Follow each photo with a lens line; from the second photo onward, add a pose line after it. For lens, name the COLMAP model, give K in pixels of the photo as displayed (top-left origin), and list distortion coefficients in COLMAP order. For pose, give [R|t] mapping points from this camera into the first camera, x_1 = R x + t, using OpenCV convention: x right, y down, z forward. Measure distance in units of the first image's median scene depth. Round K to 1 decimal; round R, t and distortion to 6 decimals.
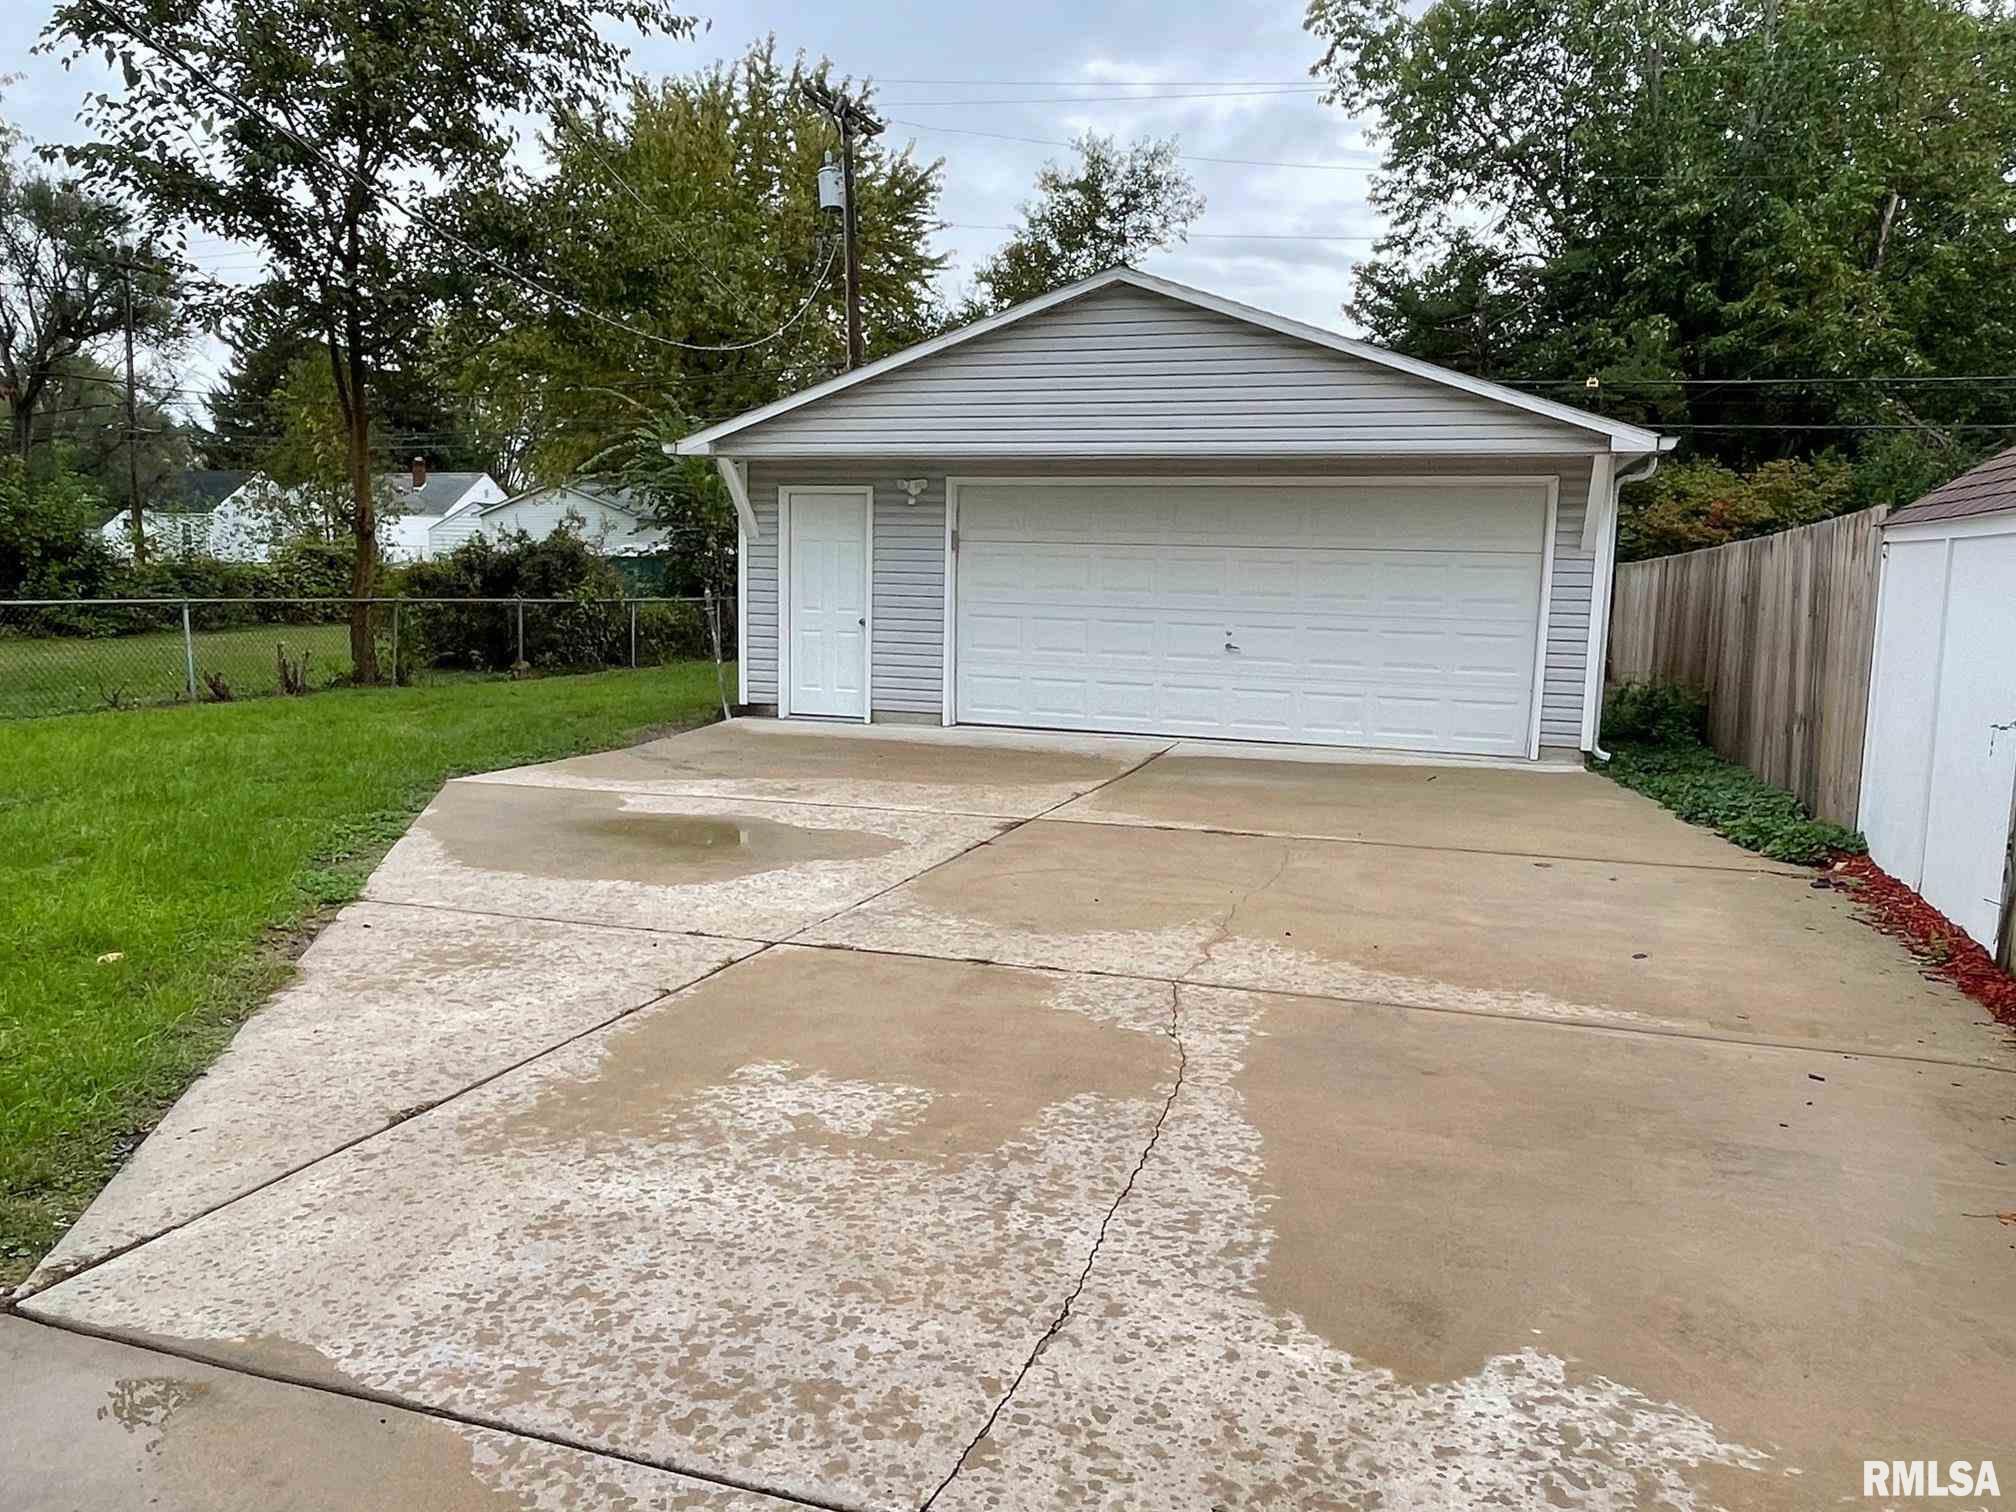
lens RADIAL K [[1540.7, 0, 1008.0], [0, 1540.7, 756.0], [0, 0, 1]] dist [0.002393, -0.002528]
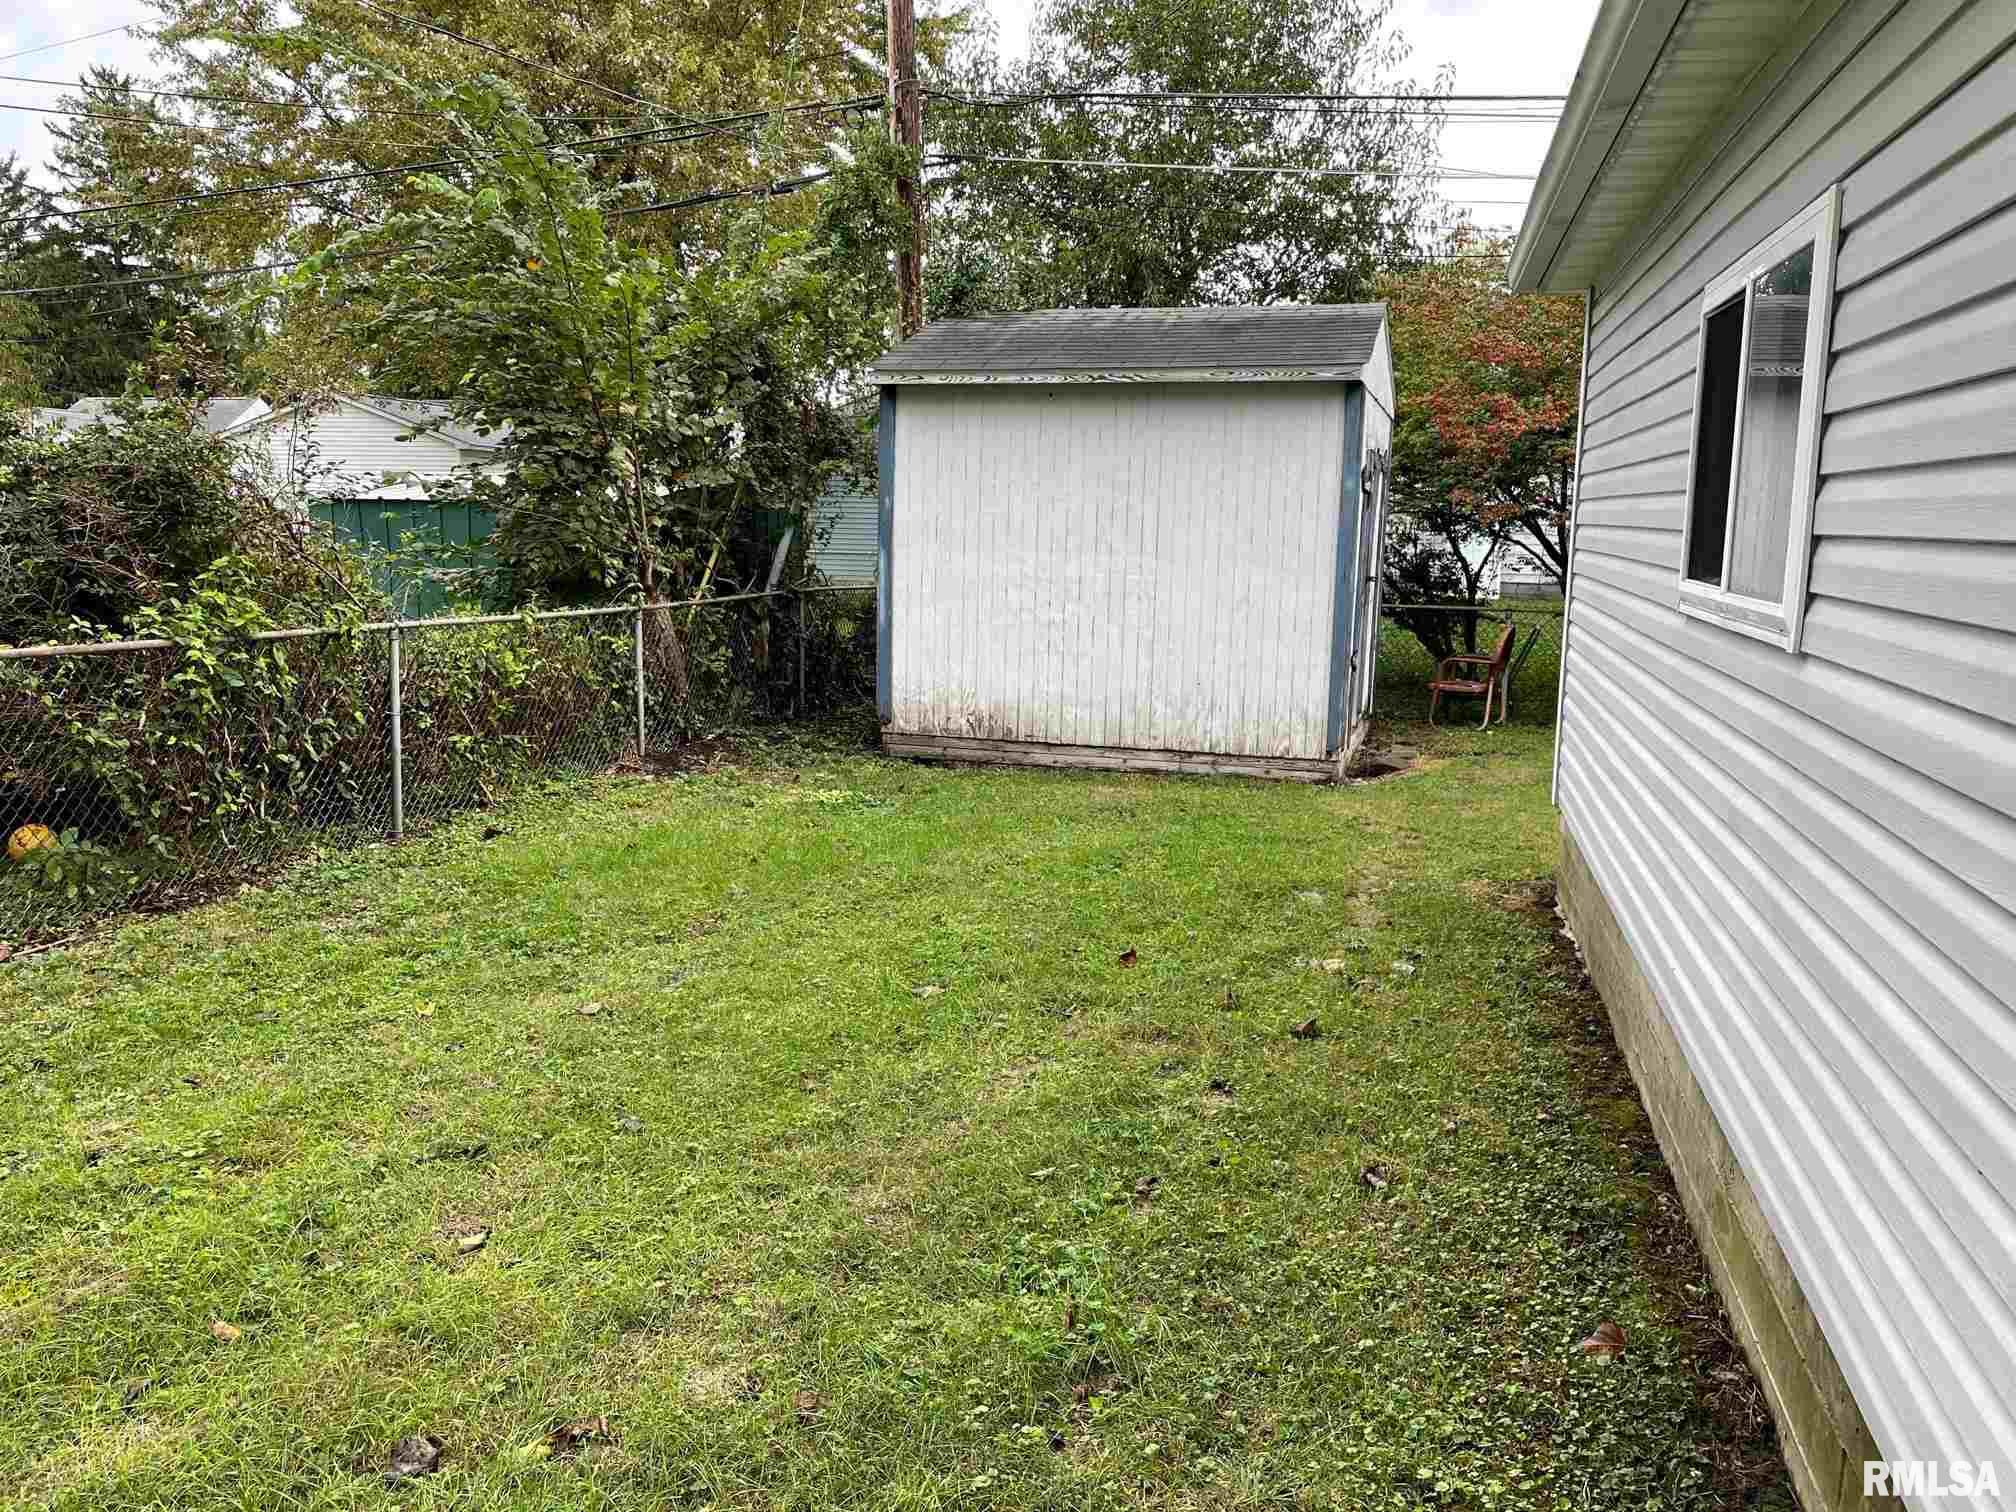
lens RADIAL K [[1605.1, 0, 1008.0], [0, 1605.1, 756.0], [0, 0, 1]] dist [0.005598, 0.001800]
pose [[0.996869, -0.010873, 0.078318, -0.132907], [0.009233, 0.999731, 0.021274, -0.075518], [-0.078528, -0.020485, 0.996701, 0.614345]]
